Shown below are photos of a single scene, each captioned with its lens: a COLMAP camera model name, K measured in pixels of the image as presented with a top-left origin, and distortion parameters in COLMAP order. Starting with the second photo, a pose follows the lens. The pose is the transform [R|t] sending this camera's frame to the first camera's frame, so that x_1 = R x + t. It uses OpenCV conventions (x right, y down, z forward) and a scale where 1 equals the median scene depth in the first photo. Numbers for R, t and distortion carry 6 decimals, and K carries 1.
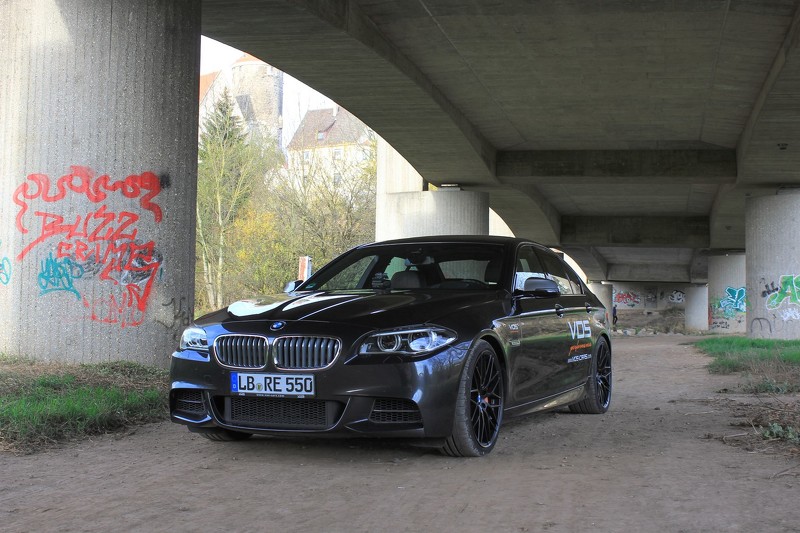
lens RADIAL K [[1025.8, 0, 400.0], [0, 1025.8, 266.5], [0, 0, 1]] dist [-0.073493, 0.024284]
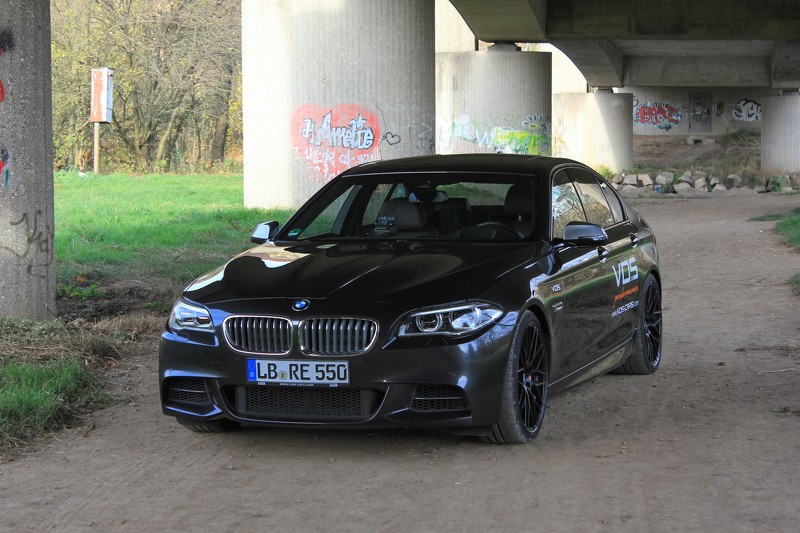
lens RADIAL K [[1926.1, 0, 400.0], [0, 1926.1, 266.5], [0, 0, 1]] dist [0.073169, -0.090302]
pose [[0.995993, -0.024129, 0.086110, -0.173794], [0.014145, 0.993297, 0.114725, -0.161325], [-0.088301, -0.113048, 0.989658, -0.631250]]
